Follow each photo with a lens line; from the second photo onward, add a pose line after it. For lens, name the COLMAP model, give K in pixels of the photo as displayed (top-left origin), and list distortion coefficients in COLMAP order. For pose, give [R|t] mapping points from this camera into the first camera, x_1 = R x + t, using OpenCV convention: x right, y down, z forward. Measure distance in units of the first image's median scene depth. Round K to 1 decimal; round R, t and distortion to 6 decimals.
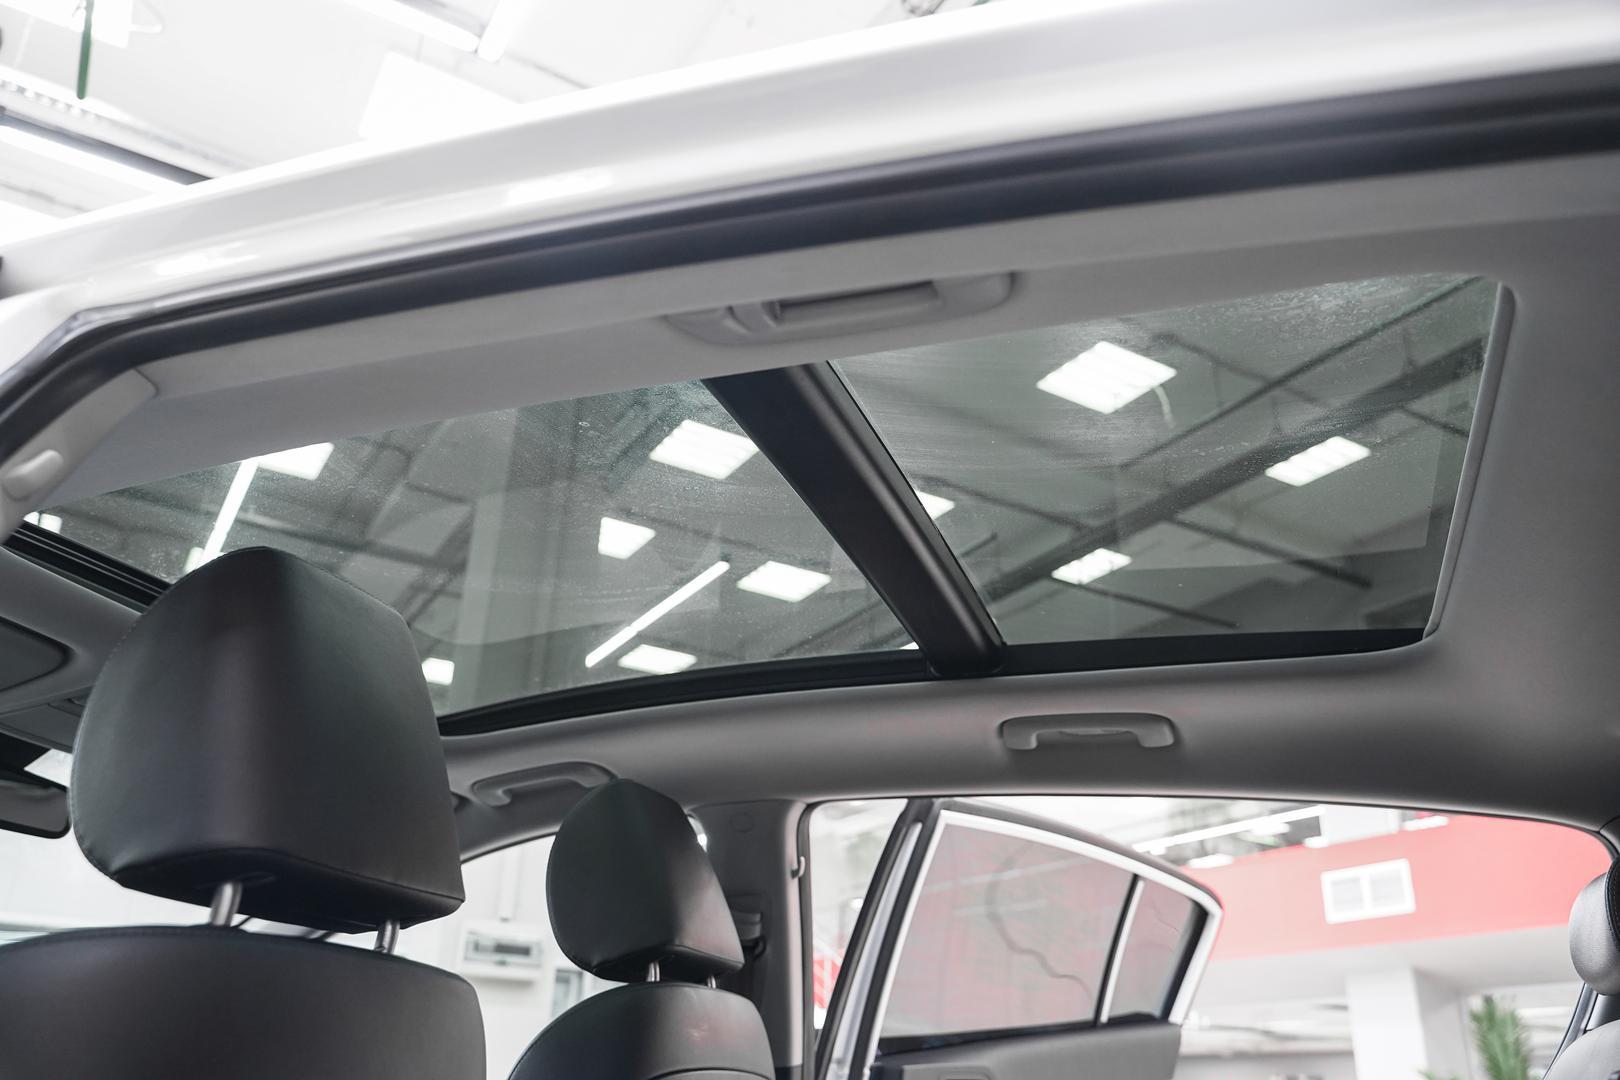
lens RADIAL K [[1303.7, 0, 818.7], [0, 1303.7, 533.5], [0, 0, 1]] dist [-0.001390, -0.001833]
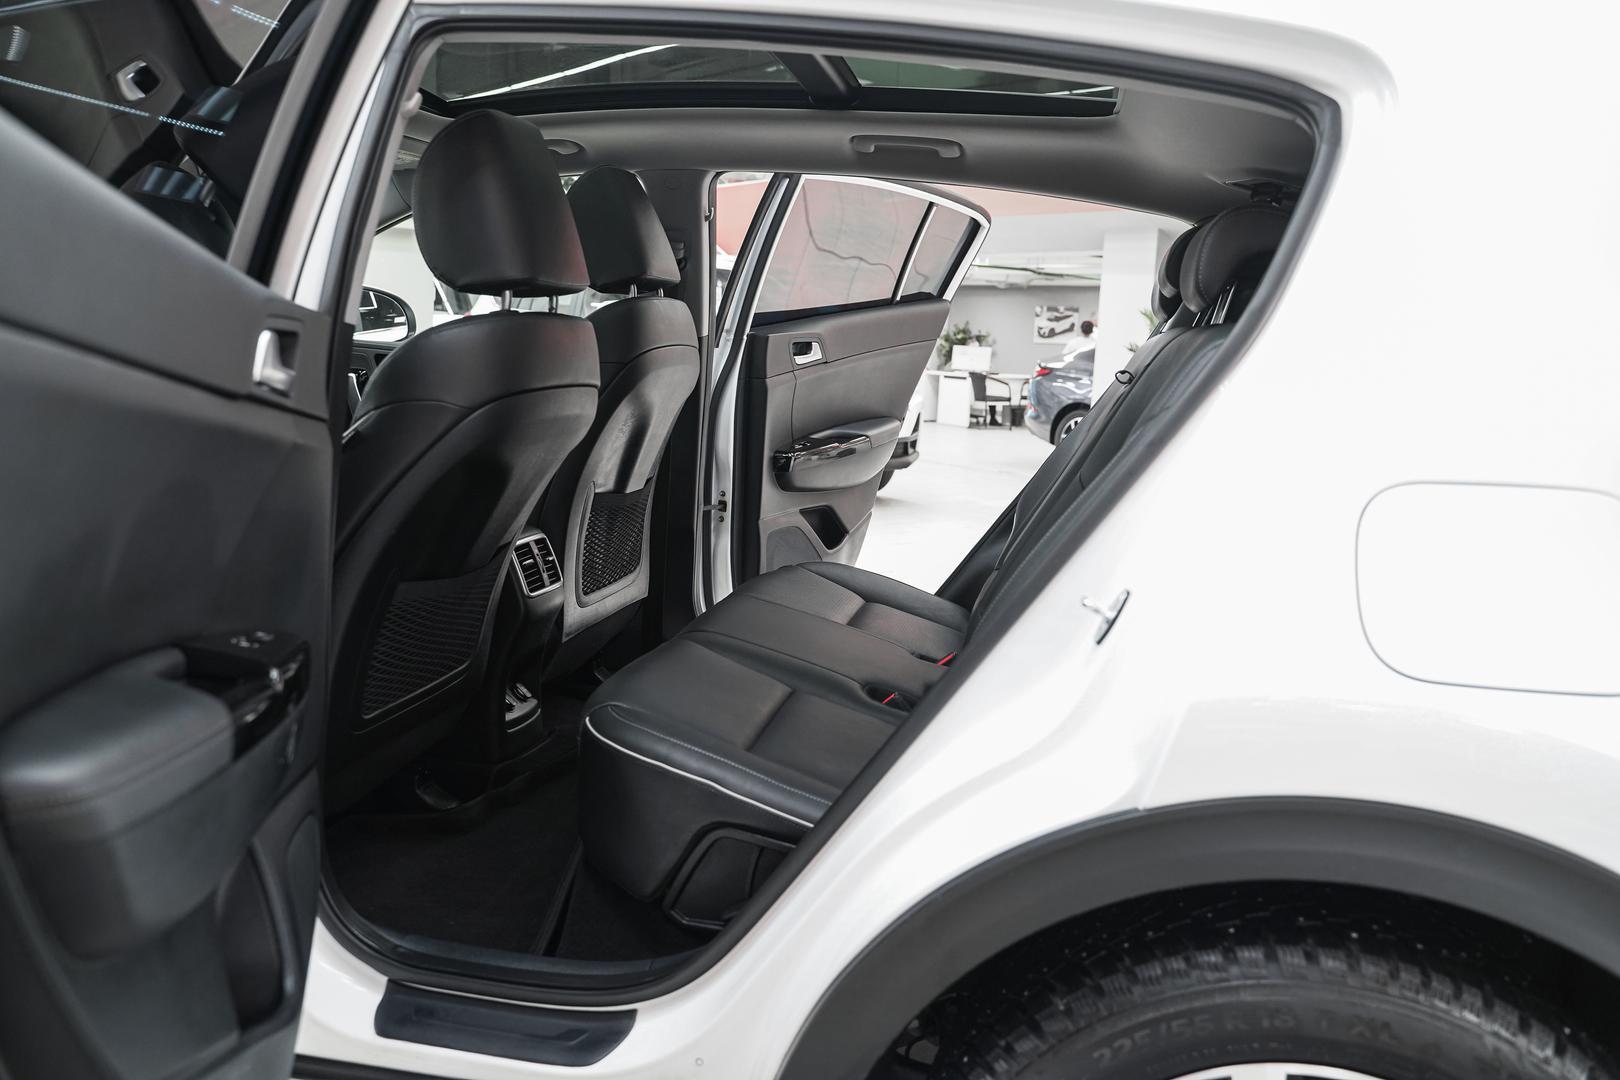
lens RADIAL K [[1303.7, 0, 809.9], [0, 1303.7, 537.9], [0, 0, 1]] dist [-0.001390, -0.001833]
pose [[0.990707, -0.000003, 0.136014, -0.103584], [-0.075110, 0.833685, 0.547109, -0.260585], [-0.113395, -0.552240, 0.825937, -0.456566]]
